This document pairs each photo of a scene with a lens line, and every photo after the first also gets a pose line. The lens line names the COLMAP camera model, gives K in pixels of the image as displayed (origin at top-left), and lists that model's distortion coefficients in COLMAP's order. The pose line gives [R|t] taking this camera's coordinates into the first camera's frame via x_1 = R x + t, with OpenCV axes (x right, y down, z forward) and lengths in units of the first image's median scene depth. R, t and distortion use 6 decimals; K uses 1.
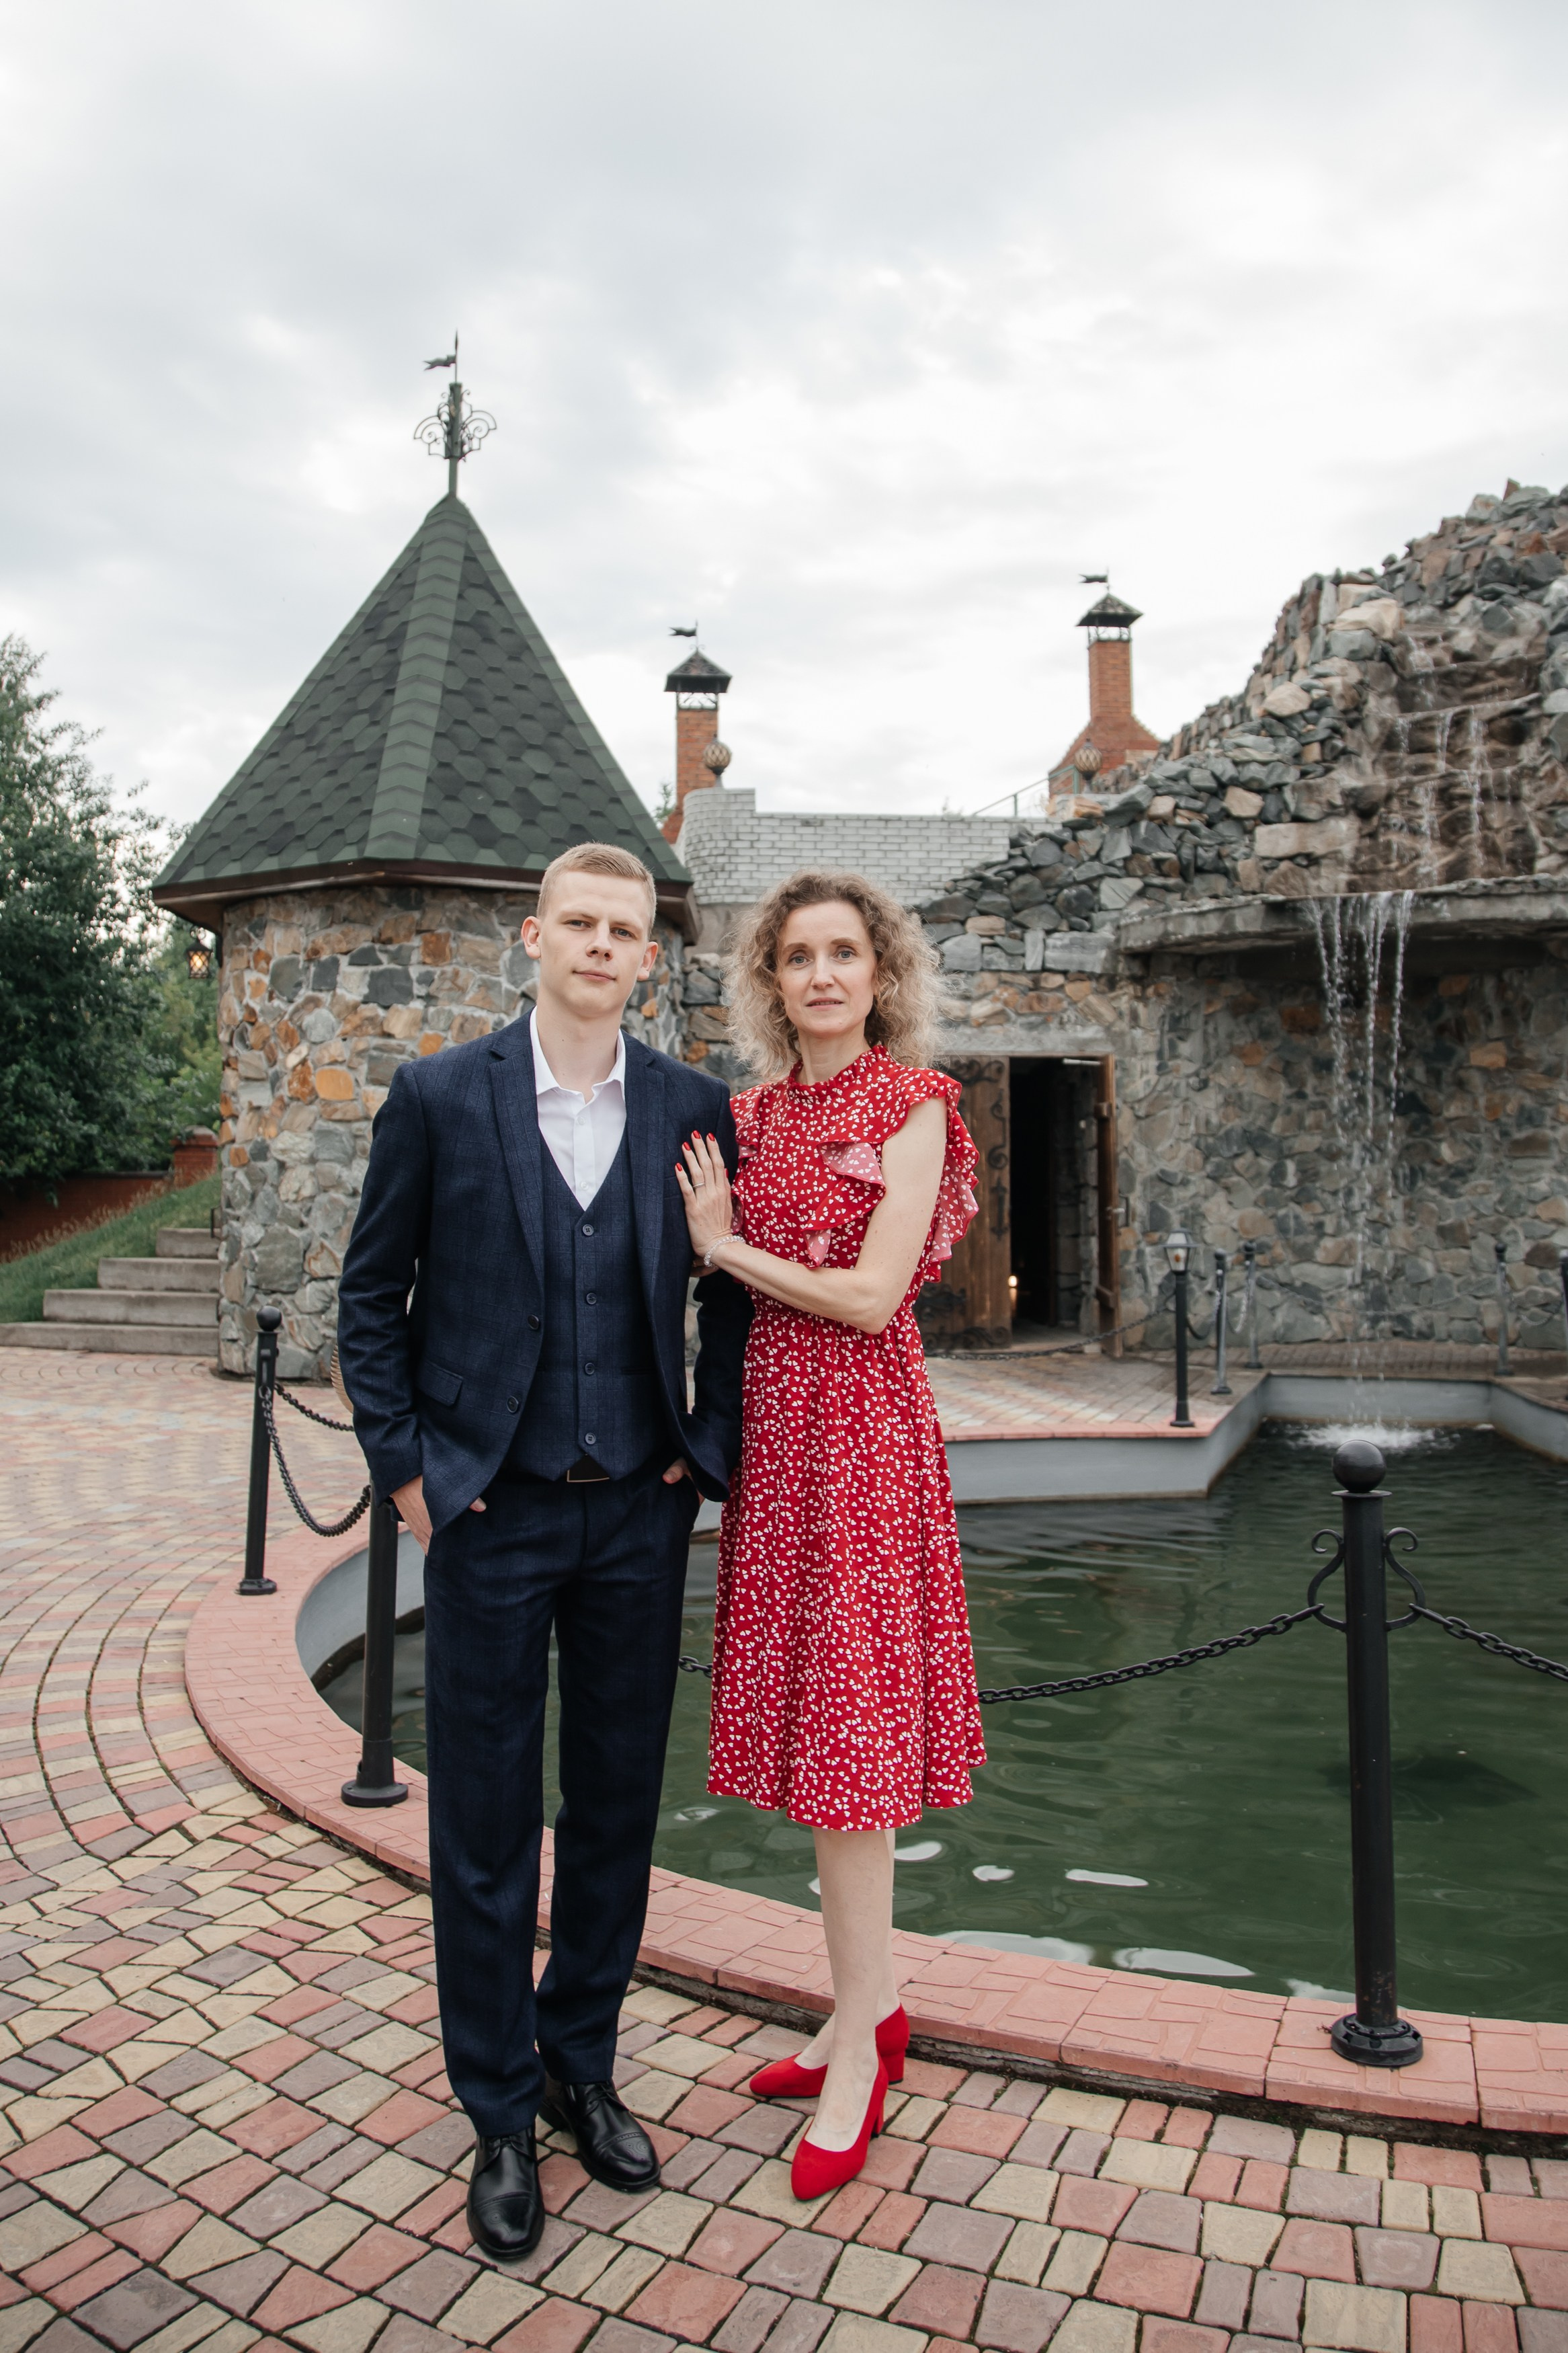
lens RADIAL K [[1900.9, 0, 794.9], [0, 1900.9, 1021.2], [0, 0, 1]] dist [-0.123751, 0.070178]
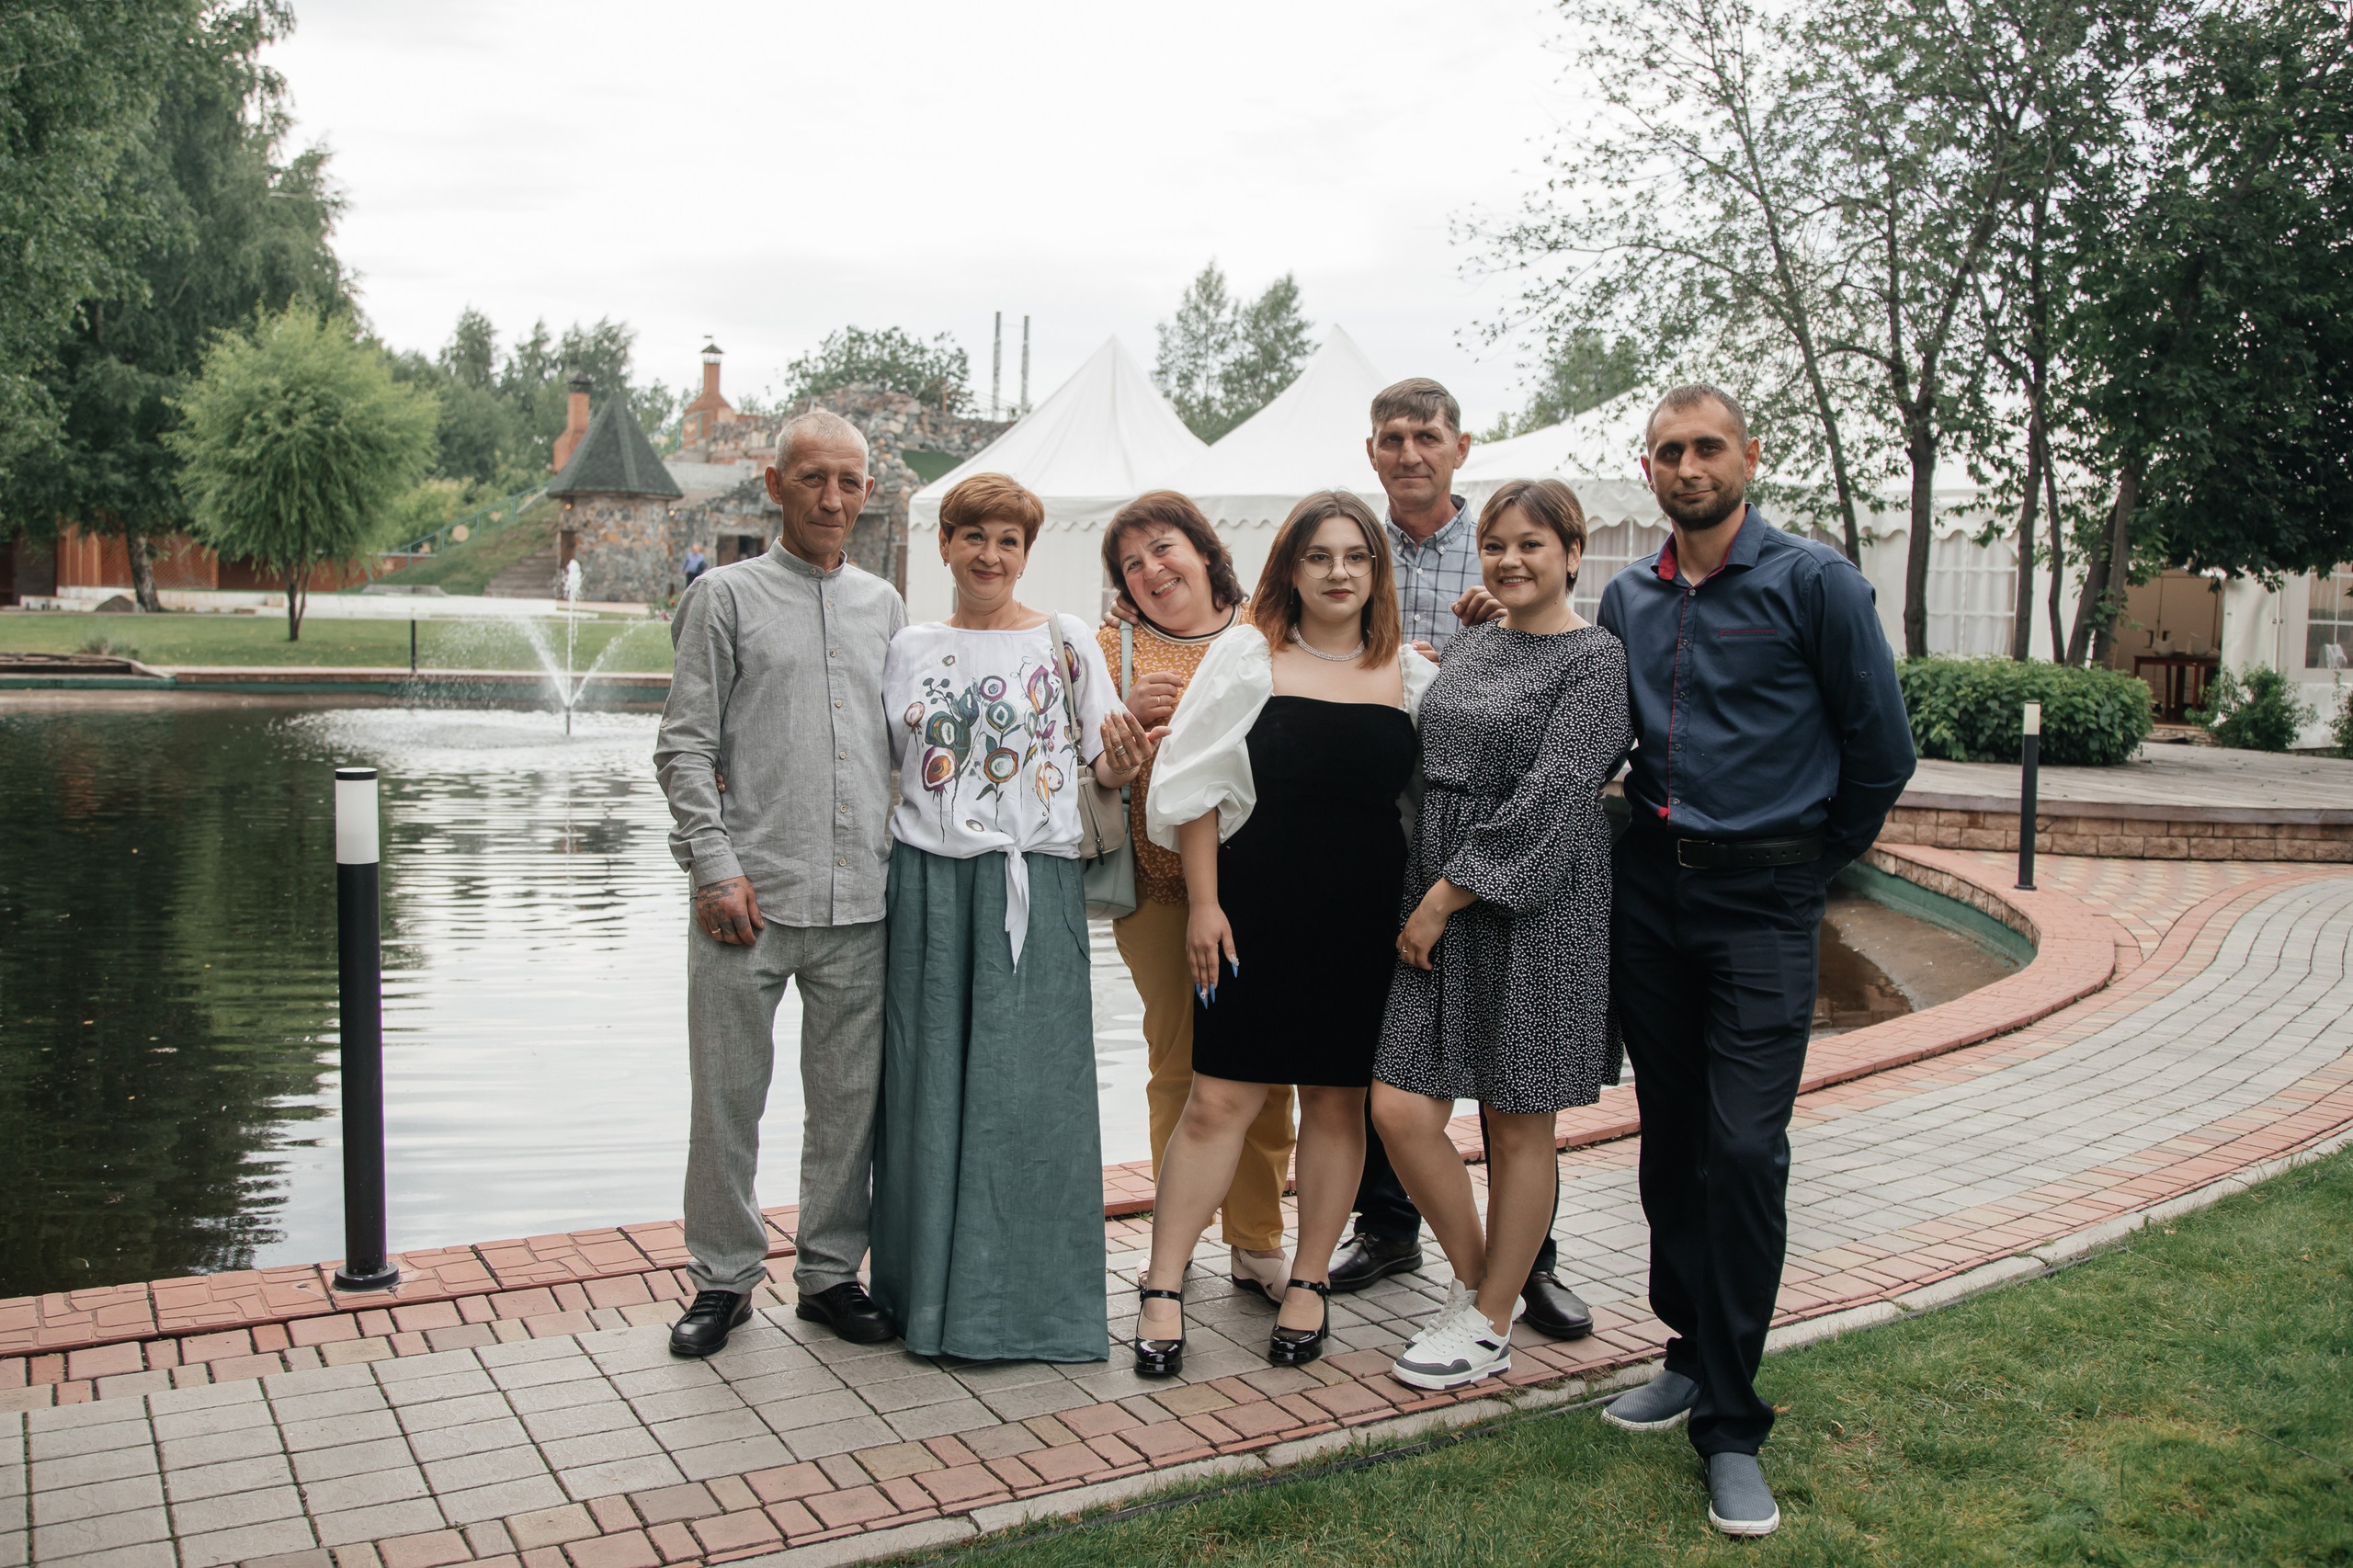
lens RADIAL K [[2140.8, 0, 1140.6], [0, 2140.8, 764.4], [0, 0, 1]] dist [-0.128461, 0.109804]
pose [[0.868738, -0.006230, 0.495233, -1.448201], [-0.073521, 0.987220, 0.141389, -0.211141], [-0.489785, -0.159240, 0.857178, -3.540821]]
